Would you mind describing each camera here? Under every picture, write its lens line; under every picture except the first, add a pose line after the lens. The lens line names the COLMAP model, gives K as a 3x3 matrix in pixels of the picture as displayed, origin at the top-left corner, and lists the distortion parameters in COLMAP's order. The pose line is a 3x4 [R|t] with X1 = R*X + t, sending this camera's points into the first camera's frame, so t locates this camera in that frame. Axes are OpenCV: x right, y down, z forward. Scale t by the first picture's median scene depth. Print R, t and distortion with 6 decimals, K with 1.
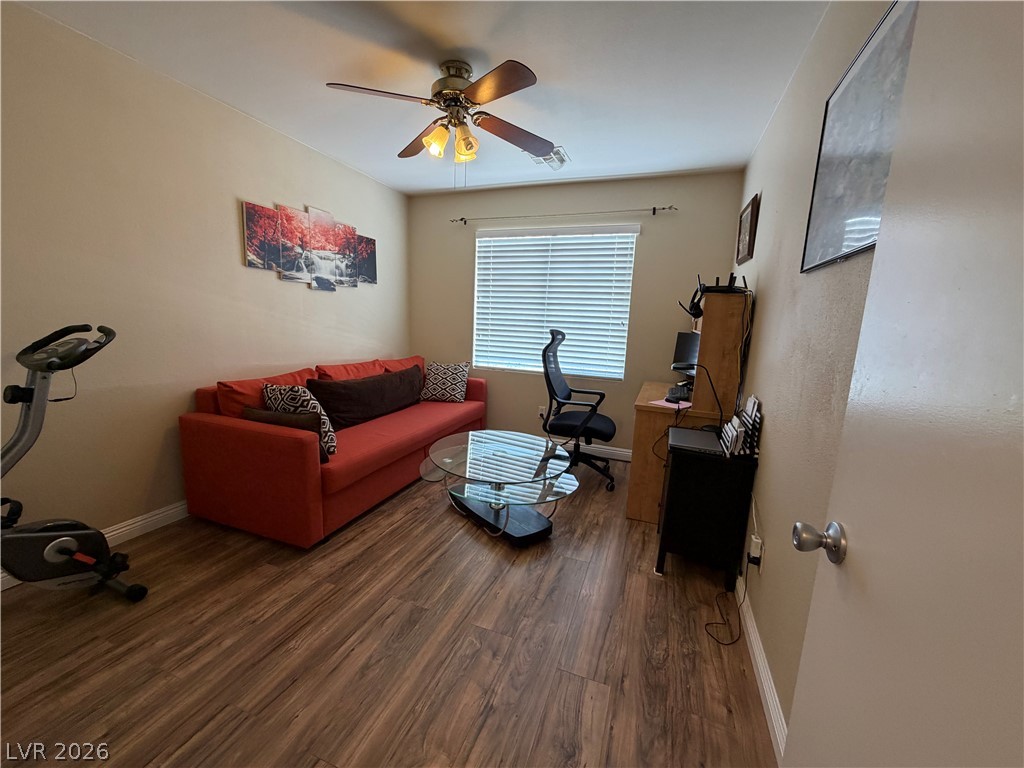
lens RADIAL K [[408.4, 0, 509.6], [0, 408.4, 384.5], [0, 0, 1]] dist [0.000666, 0.000252]
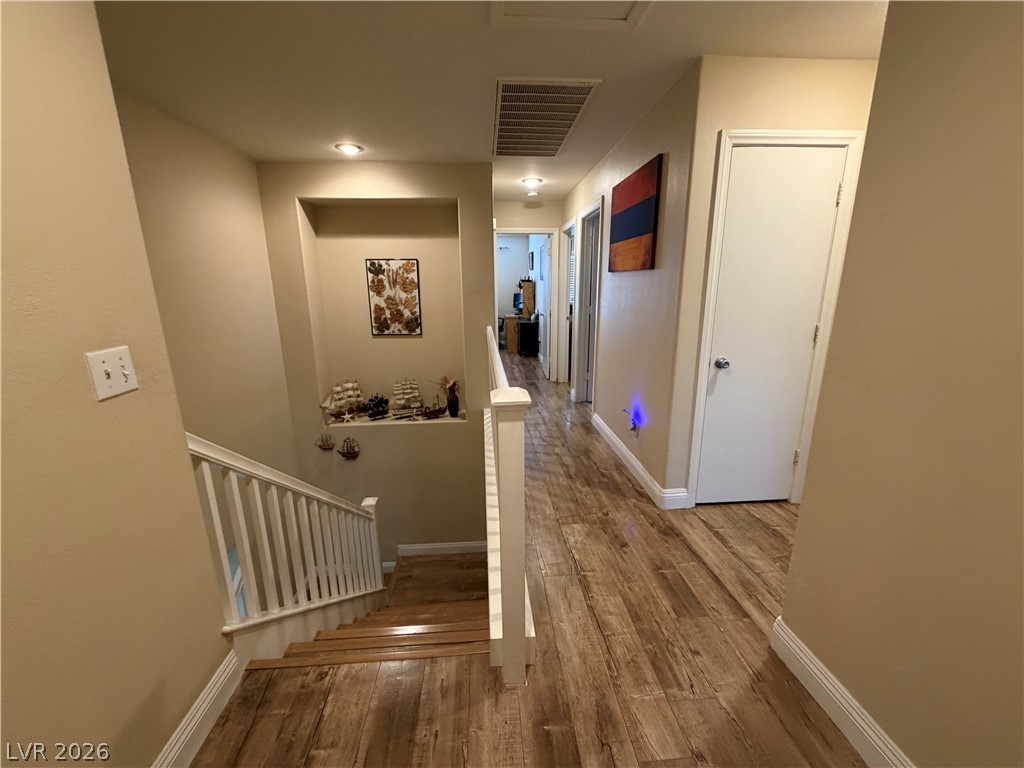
lens RADIAL K [[408.4, 0, 509.6], [0, 408.4, 384.5], [0, 0, 1]] dist [0.000666, 0.000252]
pose [[0.909379, -0.144732, 0.389978, -1.133615], [0.114689, 0.988417, 0.099390, 0.292339], [-0.399846, -0.045657, 0.915444, -2.239507]]
